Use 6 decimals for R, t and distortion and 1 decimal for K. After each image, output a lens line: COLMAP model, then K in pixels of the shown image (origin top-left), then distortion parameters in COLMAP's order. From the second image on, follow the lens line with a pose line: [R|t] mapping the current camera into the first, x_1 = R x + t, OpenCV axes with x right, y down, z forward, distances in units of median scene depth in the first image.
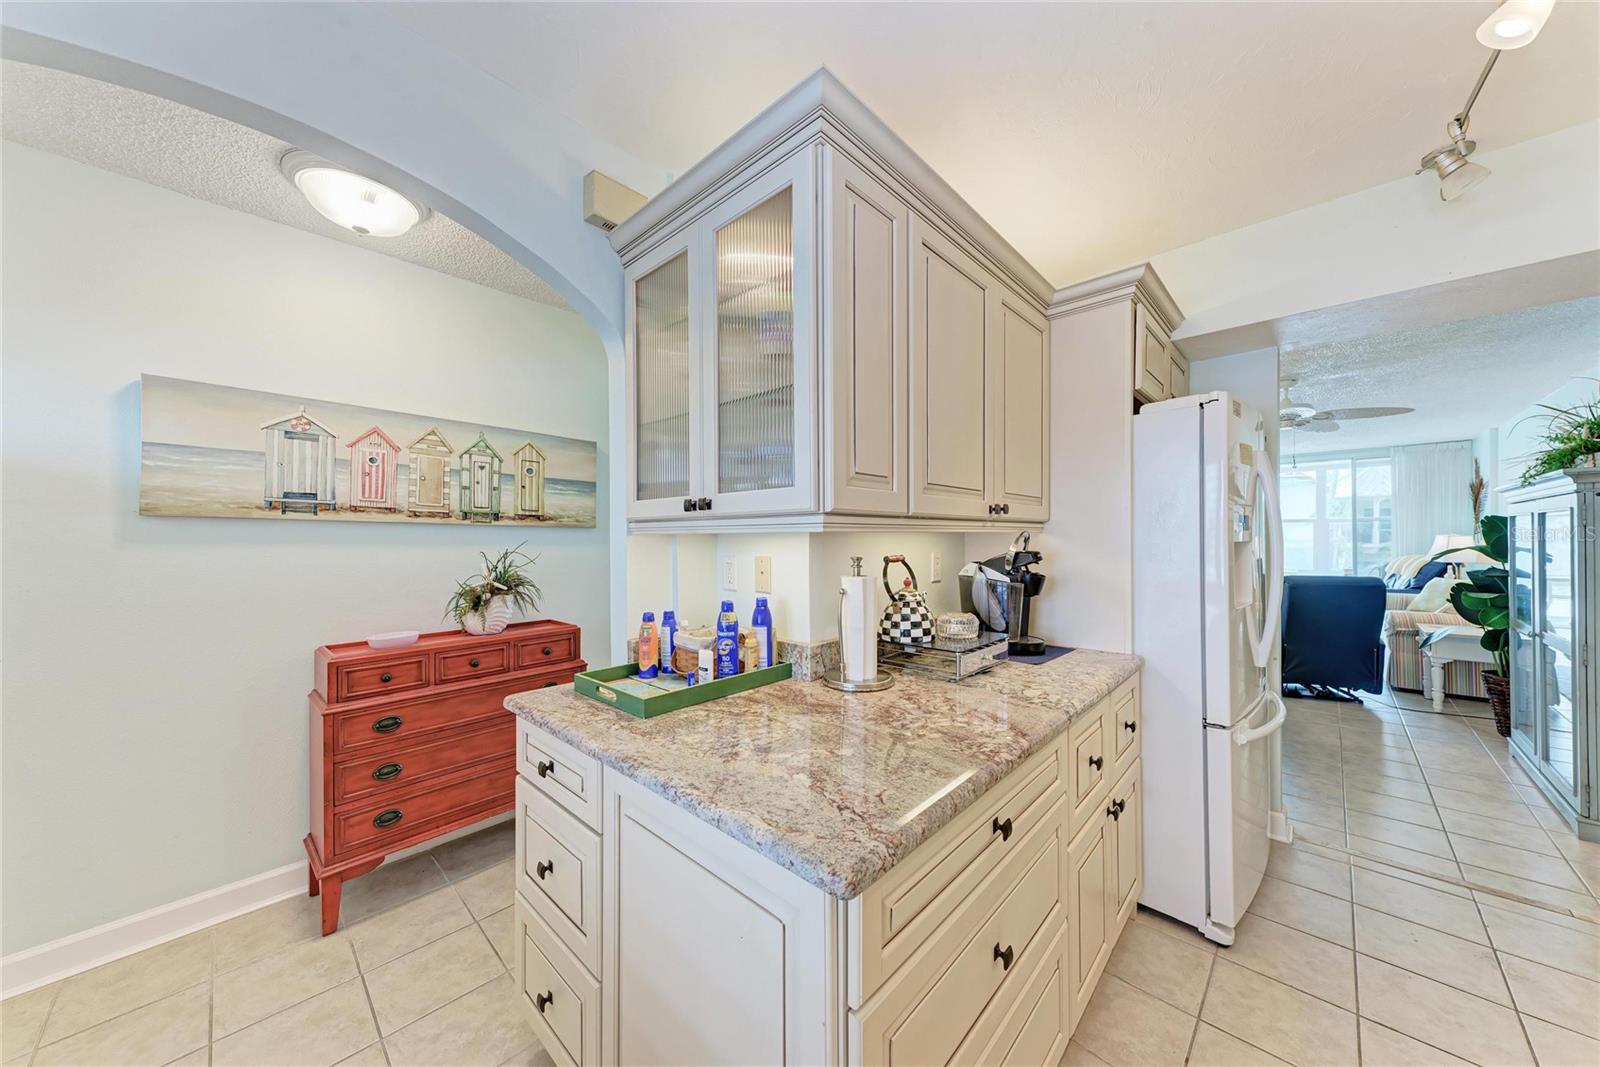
lens RADIAL K [[548.1, 0, 804.8], [0, 548.1, 540.0], [0, 0, 1]] dist [0.010002, -0.001672]
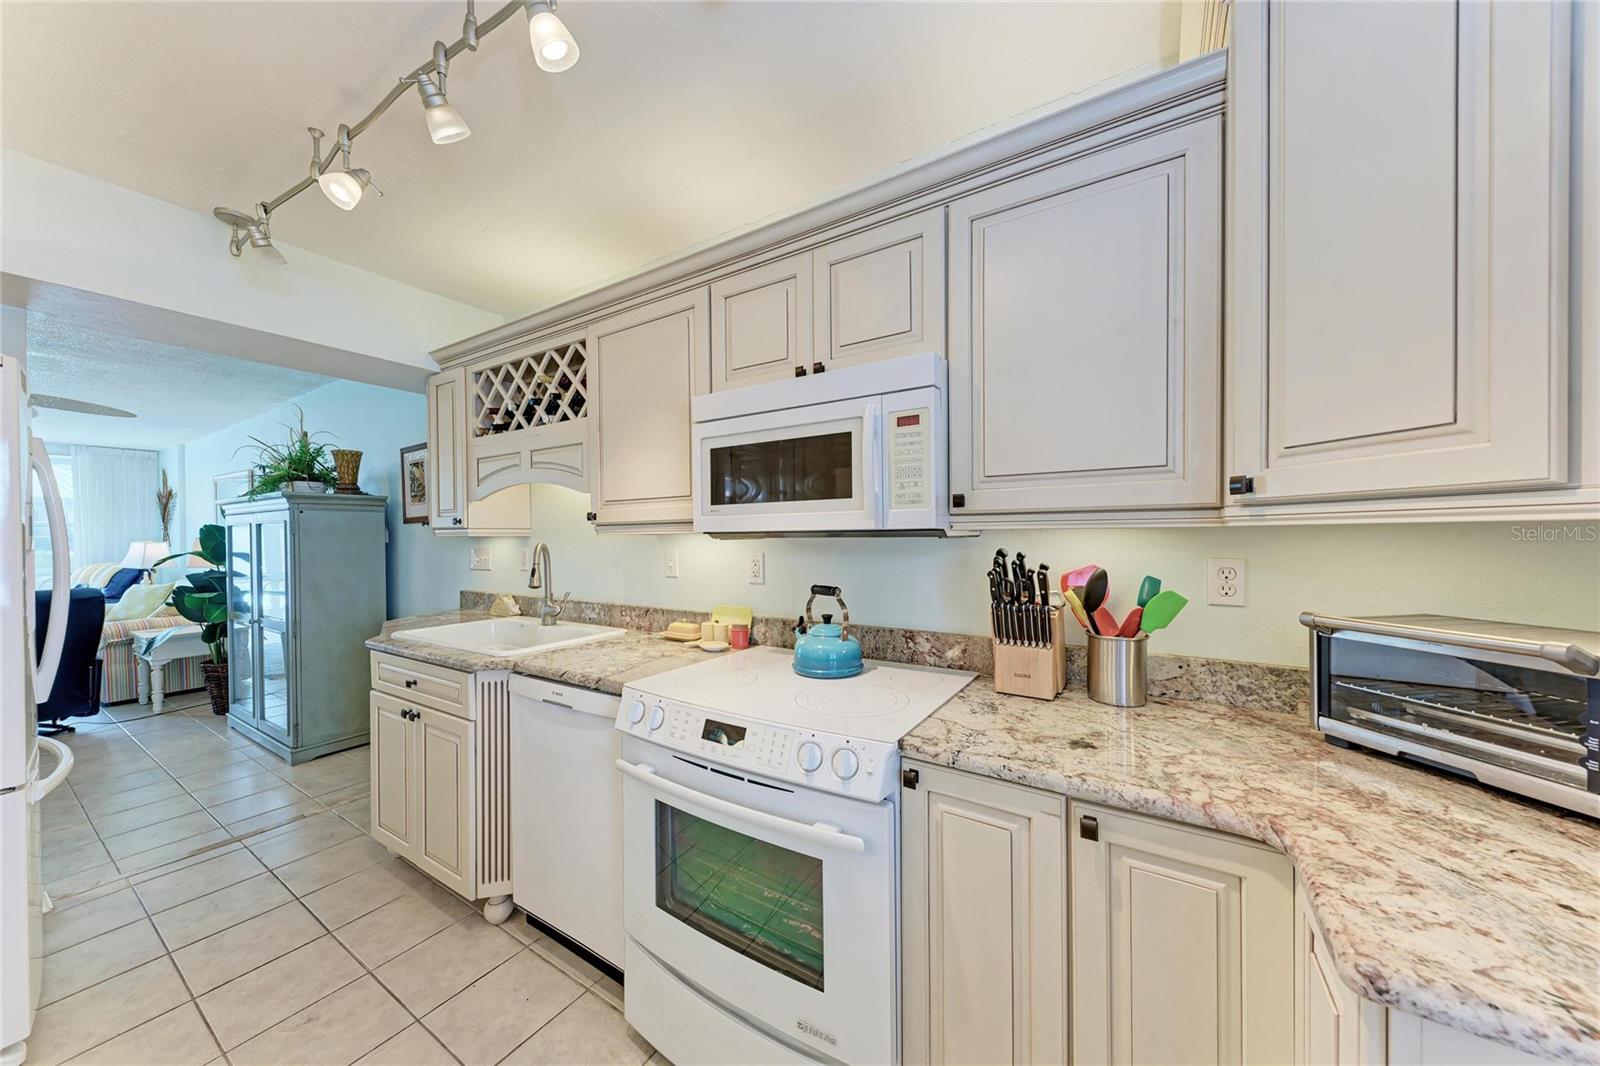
lens RADIAL K [[548.1, 0, 792.7], [0, 548.1, 542.9], [0, 0, 1]] dist [0.010002, -0.001672]
pose [[-0.188592, -0.003221, 0.982050, -0.103143], [0.010325, 0.999933, 0.005262, -0.000135], [-0.982001, 0.011132, -0.188546, 0.034387]]
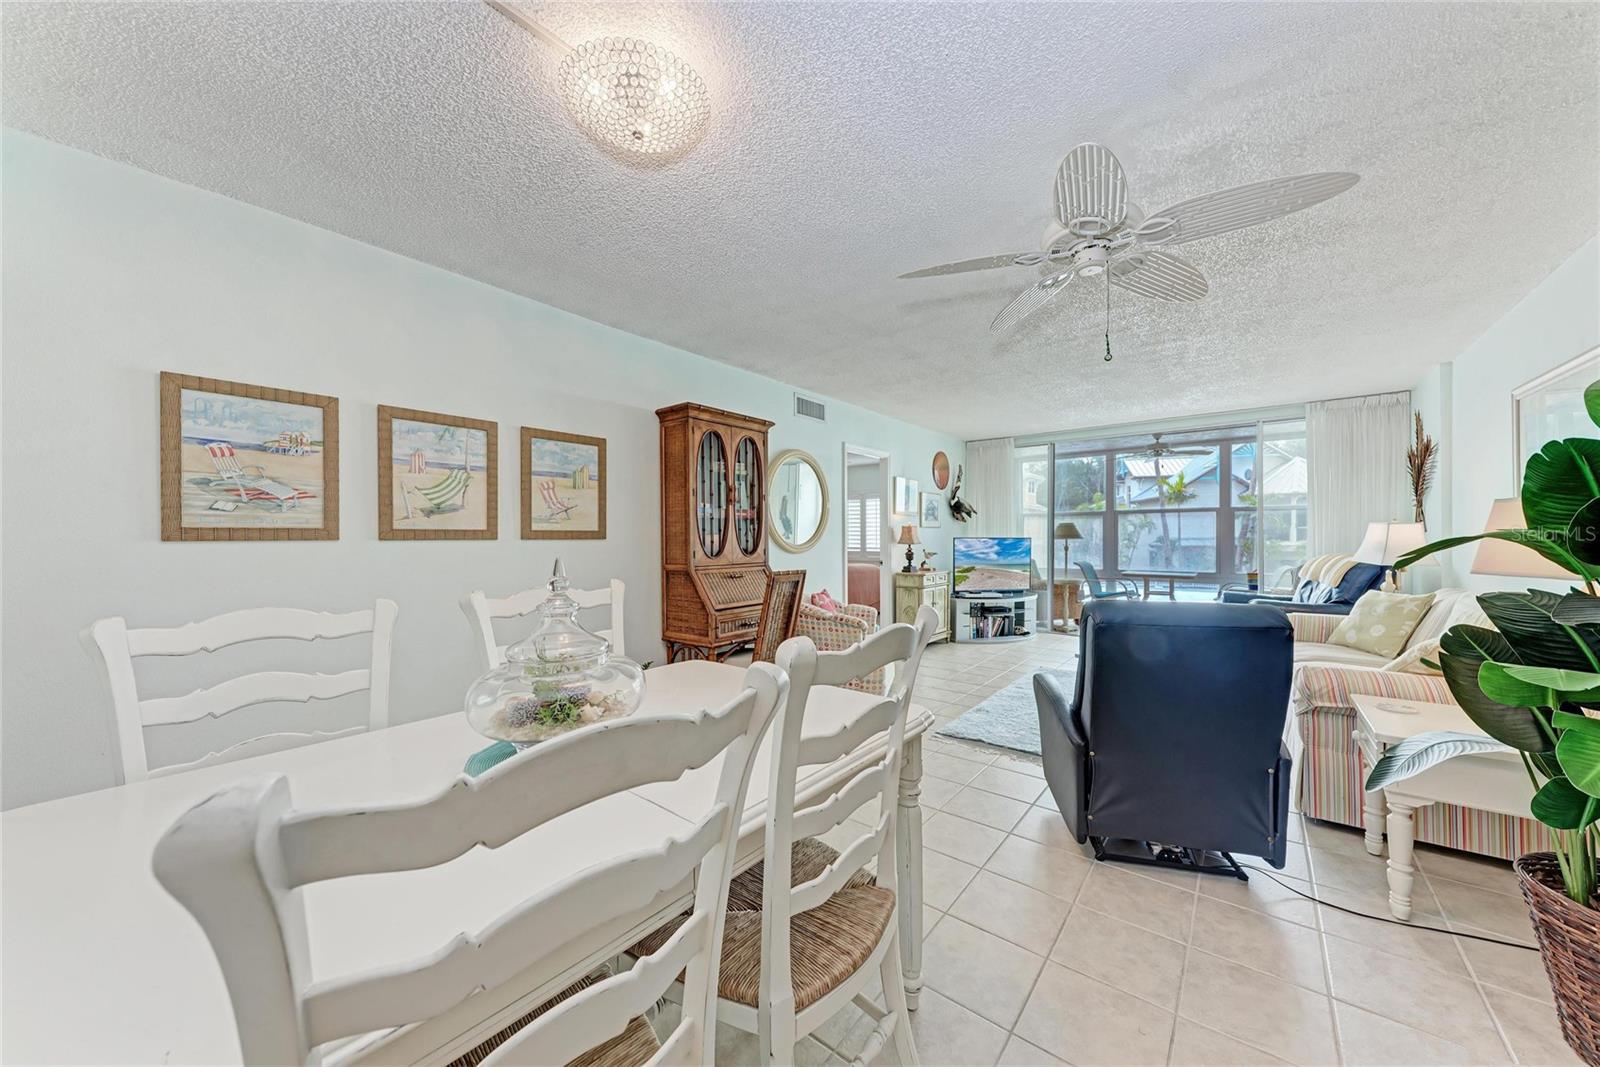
lens RADIAL K [[556.5, 0, 811.7], [0, 556.5, 538.2], [0, 0, 1]] dist [0.003333, -0.001010]
pose [[0.996187, 0.001011, 0.087240, 0.717742], [-0.000905, 0.999999, -0.001259, 0.017301], [-0.087241, 0.001175, 0.996187, 0.673448]]
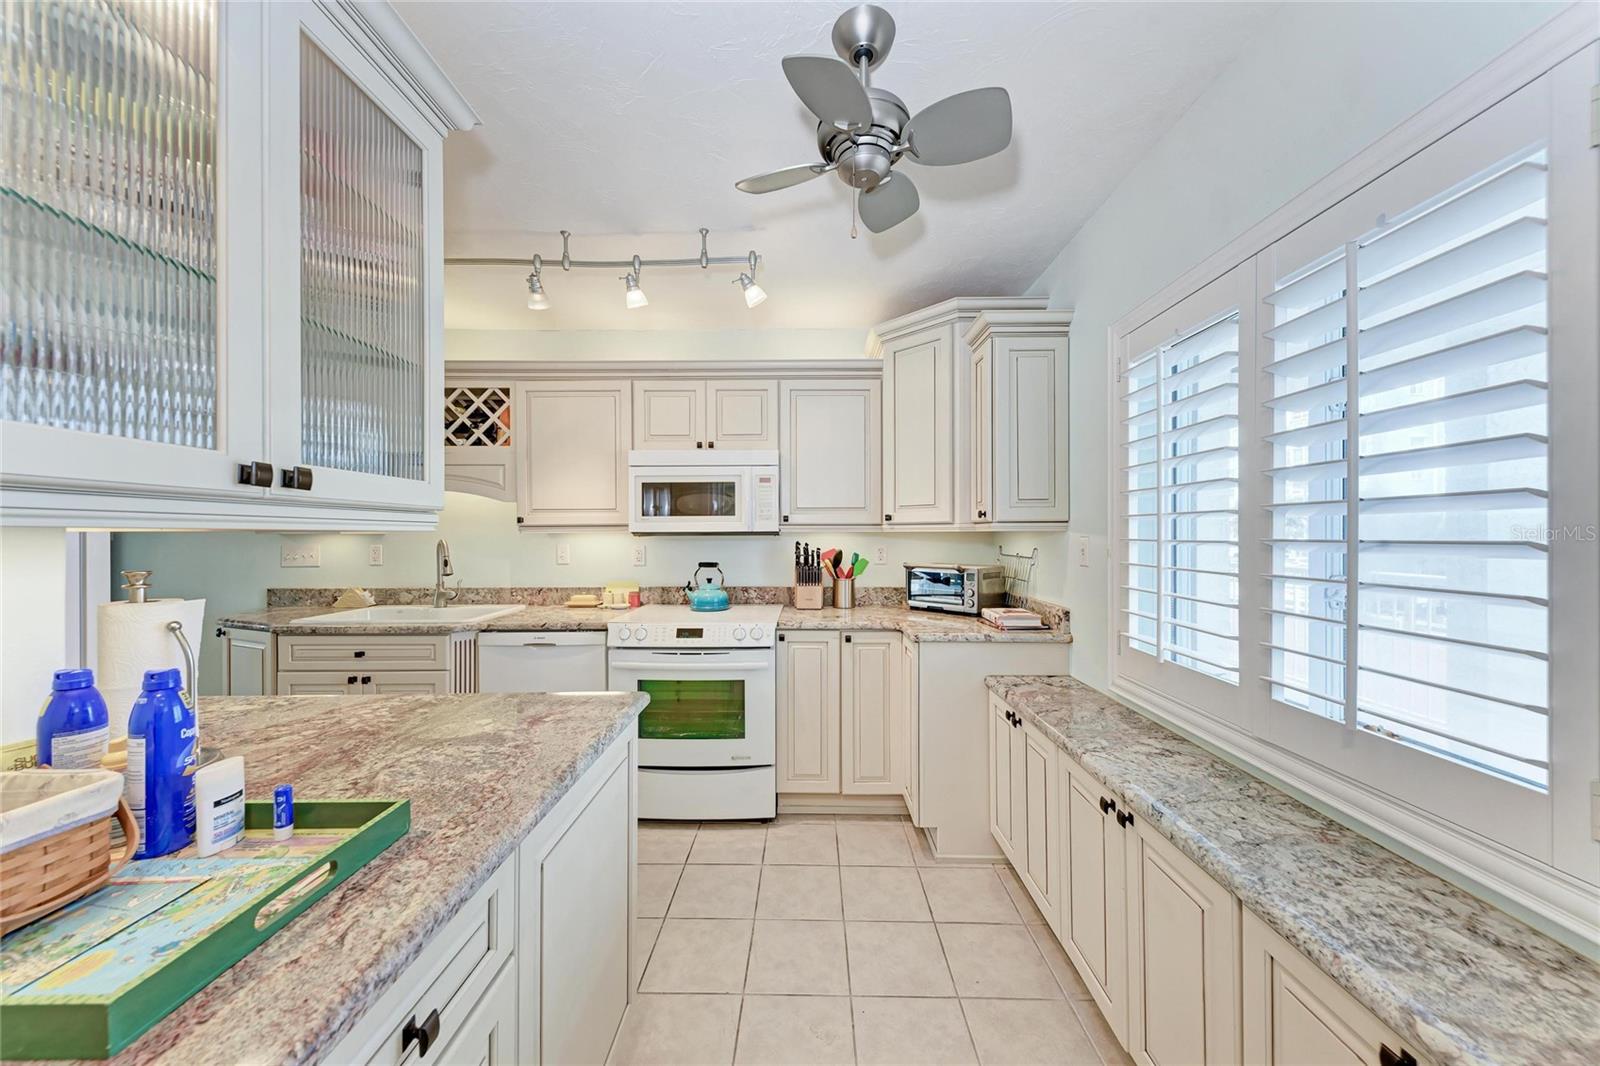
lens RADIAL K [[548.1, 0, 804.4], [0, 548.1, 533.5], [0, 0, 1]] dist [0.010002, -0.001672]
pose [[-0.683772, 0.009181, 0.729638, -0.351929], [0.008901, 0.999951, -0.004241, -0.000392], [-0.729642, 0.003594, -0.683820, 0.367558]]
